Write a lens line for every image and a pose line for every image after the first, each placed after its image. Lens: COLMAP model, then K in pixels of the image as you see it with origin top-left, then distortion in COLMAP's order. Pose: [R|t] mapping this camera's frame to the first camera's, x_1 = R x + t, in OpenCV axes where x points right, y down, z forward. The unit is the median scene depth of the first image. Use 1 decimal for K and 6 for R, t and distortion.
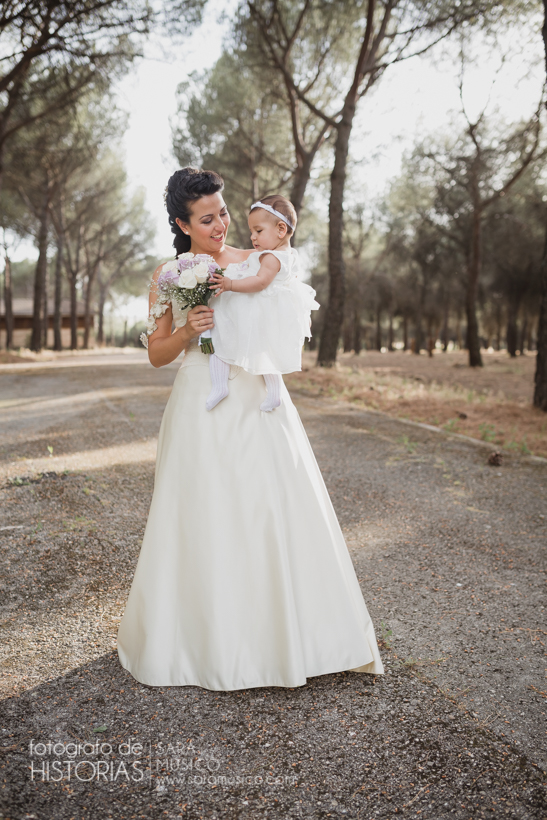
lens RADIAL K [[779.3, 0, 273.5], [0, 779.3, 410.0], [0, 0, 1]] dist [-0.070295, 0.090282]
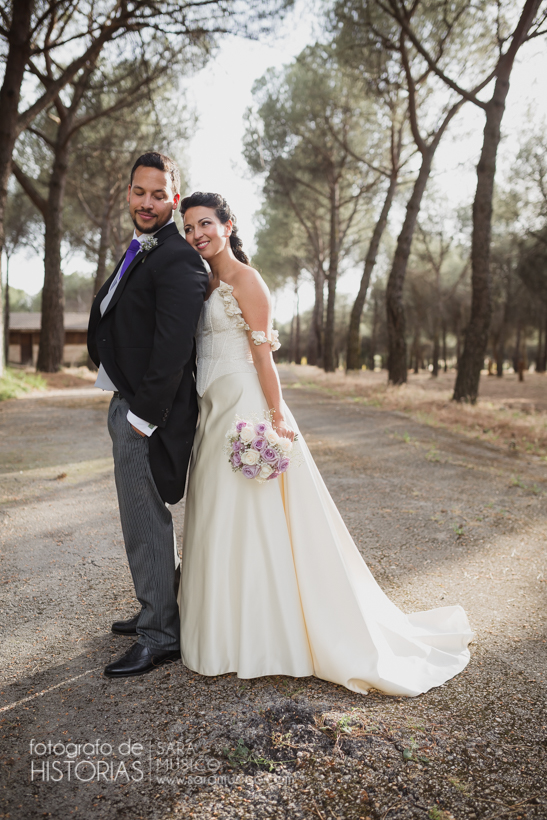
lens RADIAL K [[779.3, 0, 273.5], [0, 779.3, 410.0], [0, 0, 1]] dist [-0.070295, 0.090282]
pose [[0.998654, 0.013092, -0.050190, -0.050191], [-0.014048, 0.999726, -0.018739, -0.015755], [0.049931, 0.019419, 0.998564, 0.096959]]
